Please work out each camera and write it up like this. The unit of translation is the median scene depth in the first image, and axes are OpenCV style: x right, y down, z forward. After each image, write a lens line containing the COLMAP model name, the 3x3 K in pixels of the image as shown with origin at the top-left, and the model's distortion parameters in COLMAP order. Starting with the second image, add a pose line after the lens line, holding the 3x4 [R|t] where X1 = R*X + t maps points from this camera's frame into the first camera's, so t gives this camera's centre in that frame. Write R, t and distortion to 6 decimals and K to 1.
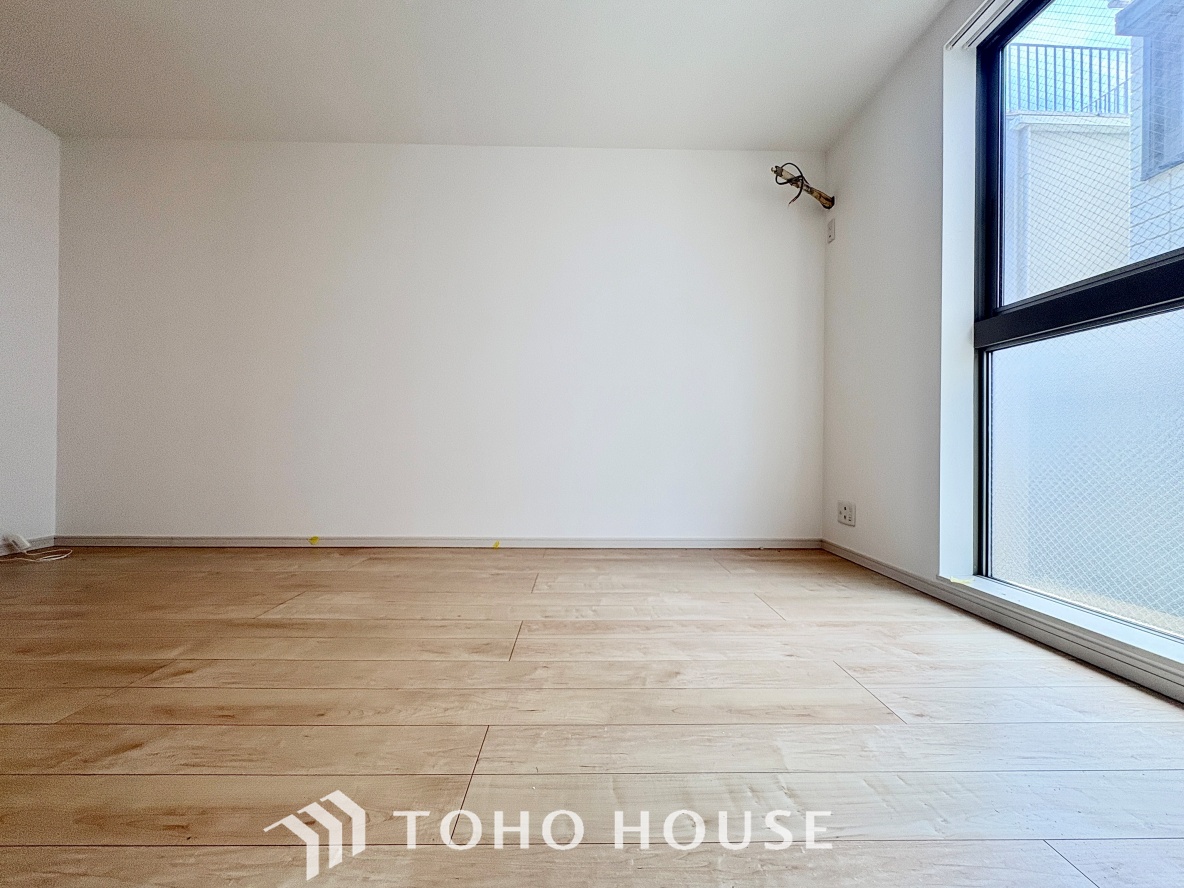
lens RADIAL K [[473.1, 0, 588.8], [0, 473.1, 441.7], [0, 0, 1]] dist [0.000424, 0.000781]
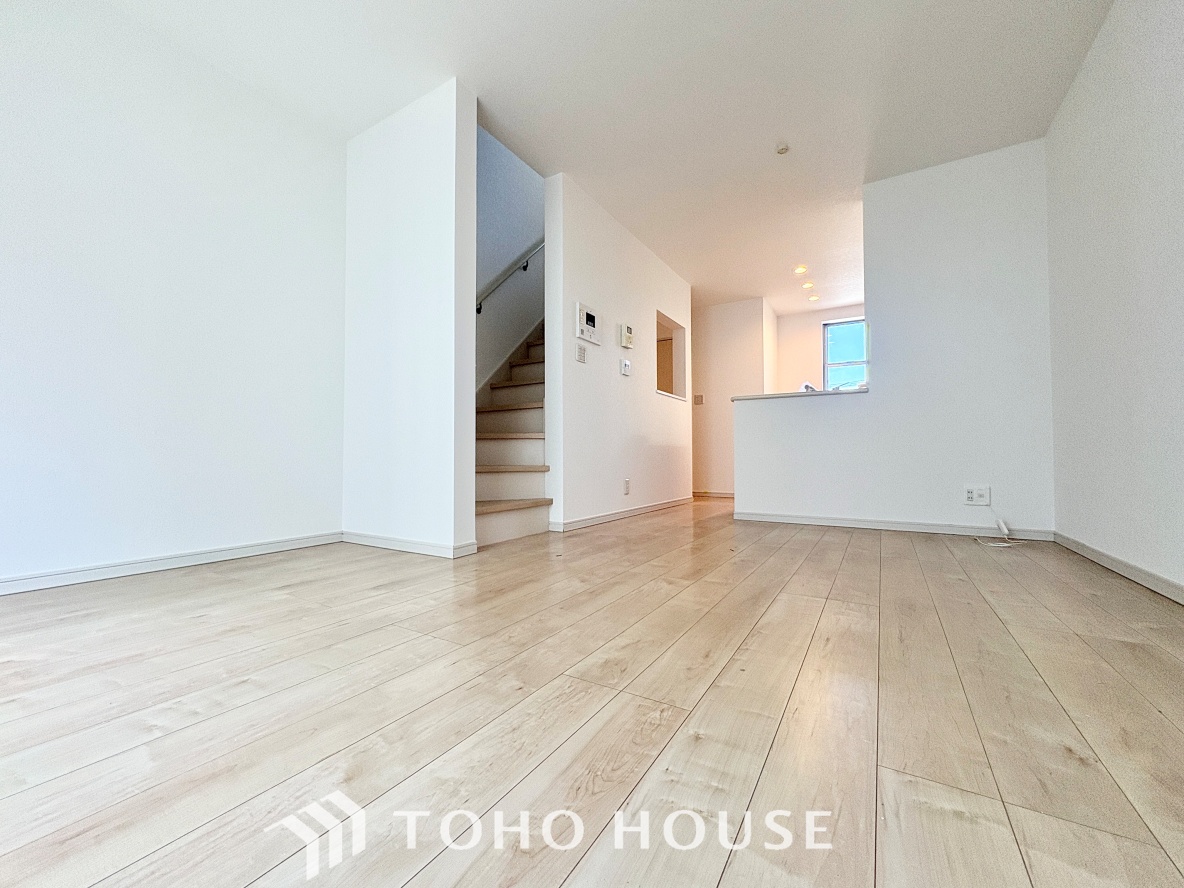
lens RADIAL K [[473.1, 0, 590.1], [0, 473.1, 447.9], [0, 0, 1]] dist [0.000424, 0.000781]
pose [[-0.539593, -0.023989, -0.841584, 0.386621], [0.004712, 0.999492, -0.031512, 0.082166], [0.841913, -0.020970, -0.539206, 1.161700]]
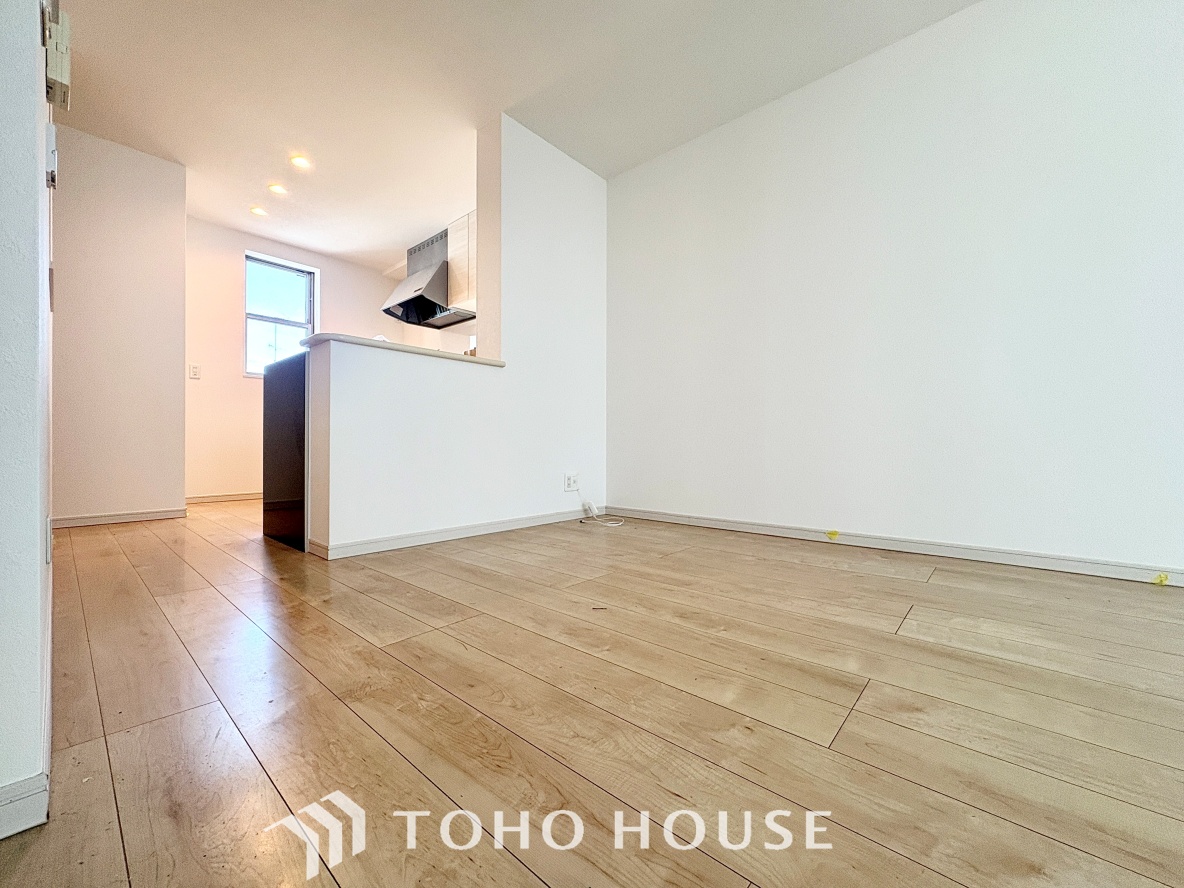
lens RADIAL K [[473.1, 0, 590.7], [0, 473.1, 444.7], [0, 0, 1]] dist [0.000424, 0.000781]
pose [[0.738696, -0.007587, -0.673996, -0.532453], [0.010559, 0.999944, 0.000317, 0.064967], [0.673956, -0.007351, 0.738735, 0.116108]]
